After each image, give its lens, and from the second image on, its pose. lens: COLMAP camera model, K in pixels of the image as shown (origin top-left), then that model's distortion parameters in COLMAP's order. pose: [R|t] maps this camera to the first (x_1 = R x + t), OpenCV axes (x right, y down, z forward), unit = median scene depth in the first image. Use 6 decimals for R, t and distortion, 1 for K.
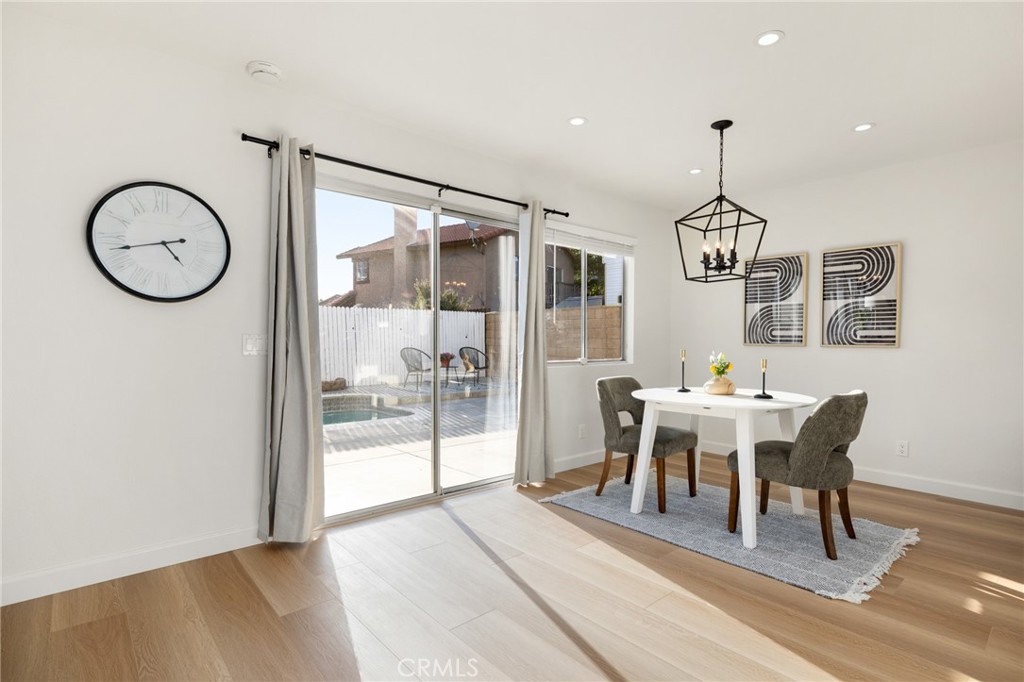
lens RADIAL K [[500.9, 0, 515.3], [0, 500.9, 354.6], [0, 0, 1]] dist [-0.001274, 0.000382]
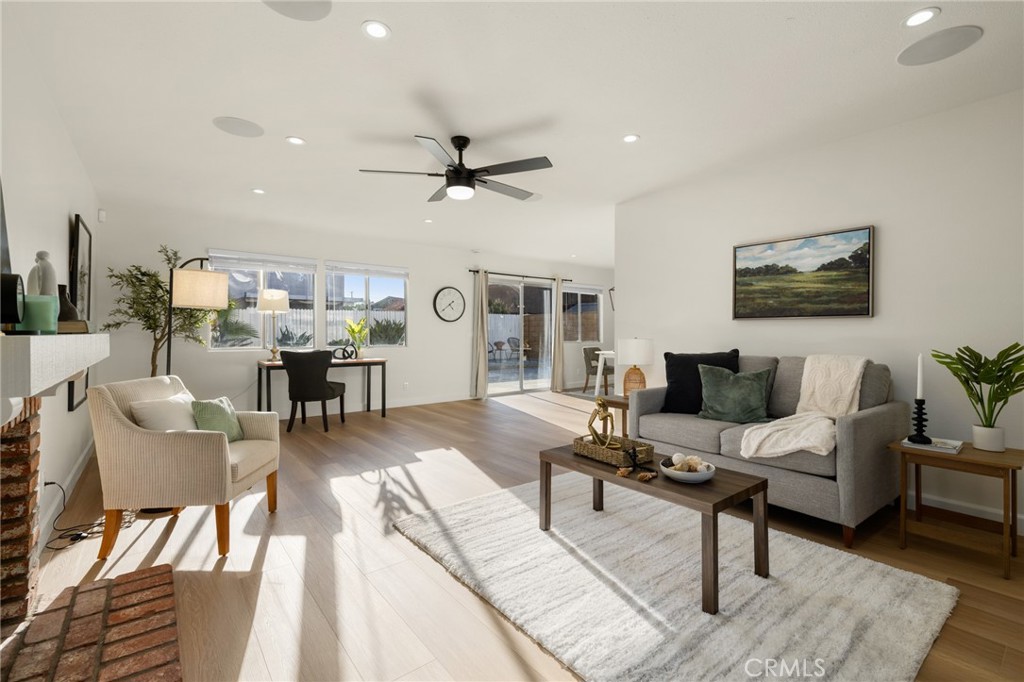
lens RADIAL K [[449.9, 0, 514.5], [0, 449.9, 333.0], [0, 0, 1]] dist [0.003974, -0.000211]
pose [[0.998911, -0.007097, -0.046118, -0.089967], [0.005812, 0.999593, -0.027934, 0.040698], [0.046297, 0.027636, 0.998545, -1.452954]]
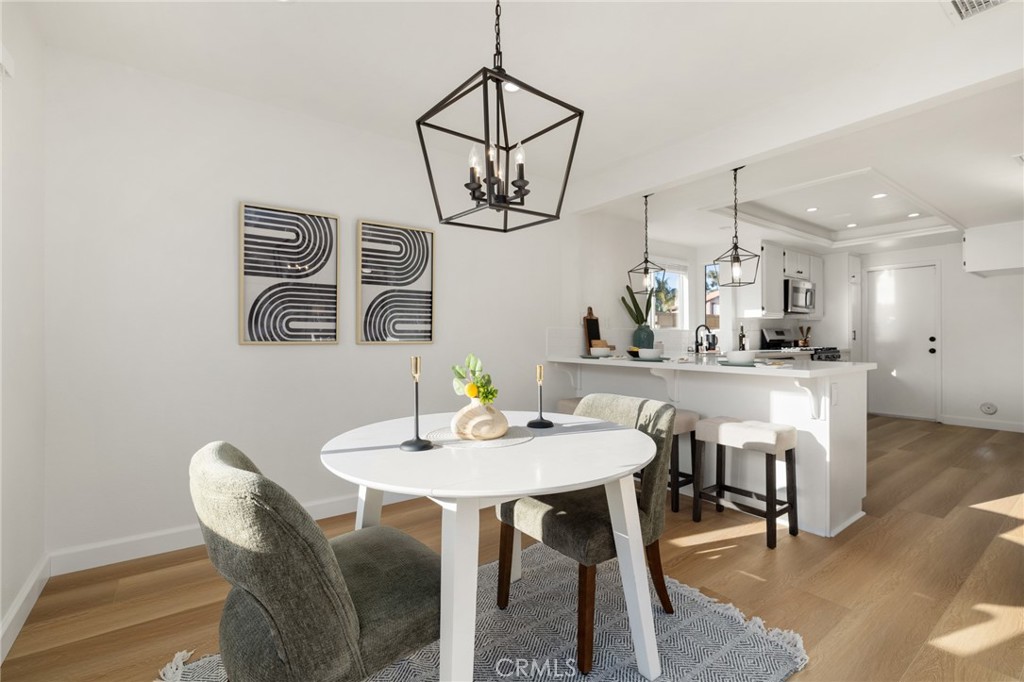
lens RADIAL K [[455.3, 0, 512.4], [0, 455.3, 336.4], [0, 0, 1]] dist [-0.004687, -0.000182]
pose [[0.087857, -0.004704, 0.996122, -0.076122], [0.031056, 0.999516, 0.001980, -0.027026], [-0.995649, 0.030762, 0.087961, 0.896780]]
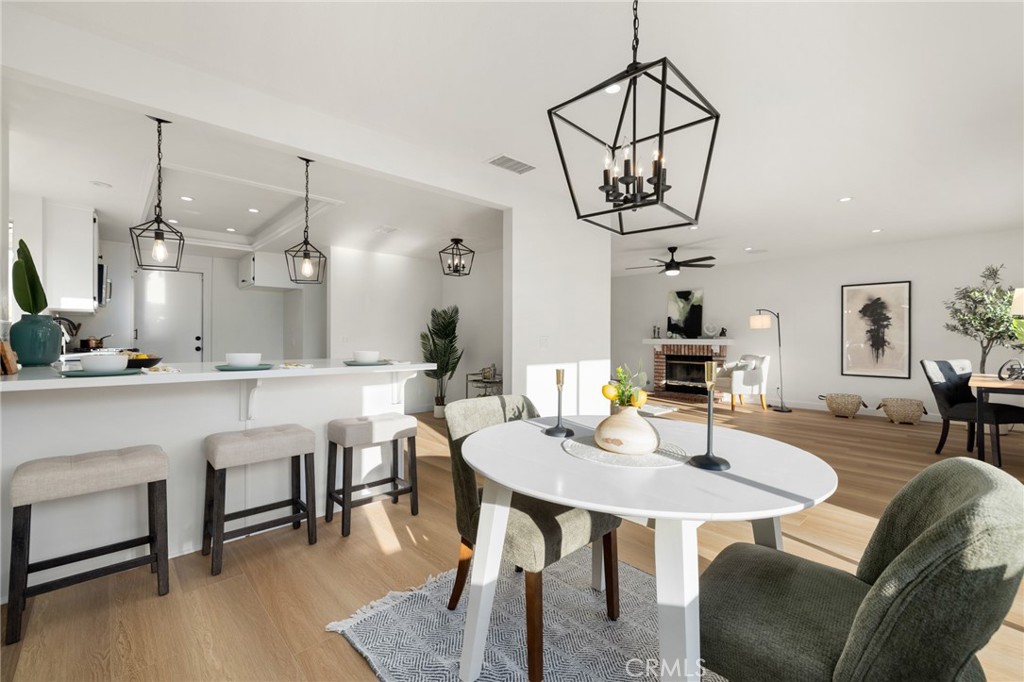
lens RADIAL K [[434.4, 0, 510.6], [0, 434.4, 339.4], [0, 0, 1]] dist [0.000236, -0.000126]
pose [[-0.999568, -0.011791, -0.026933, 0.519175], [-0.012680, 0.999372, 0.033102, -0.038177], [0.026526, 0.033430, -0.999089, 1.379599]]
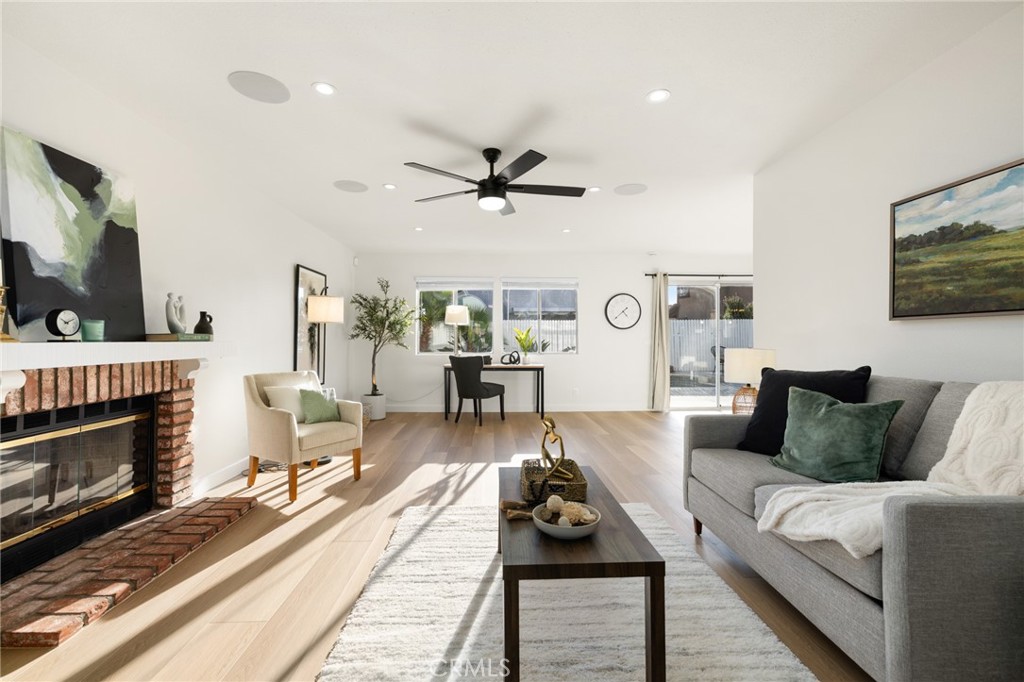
lens RADIAL K [[434.4, 0, 510.6], [0, 434.4, 339.4], [0, 0, 1]] dist [0.000236, -0.000126]
pose [[0.780167, -0.008833, -0.625509, 0.364643], [-0.011889, 0.999510, -0.028943, 0.036812], [0.625458, 0.030017, 0.779680, -1.216512]]
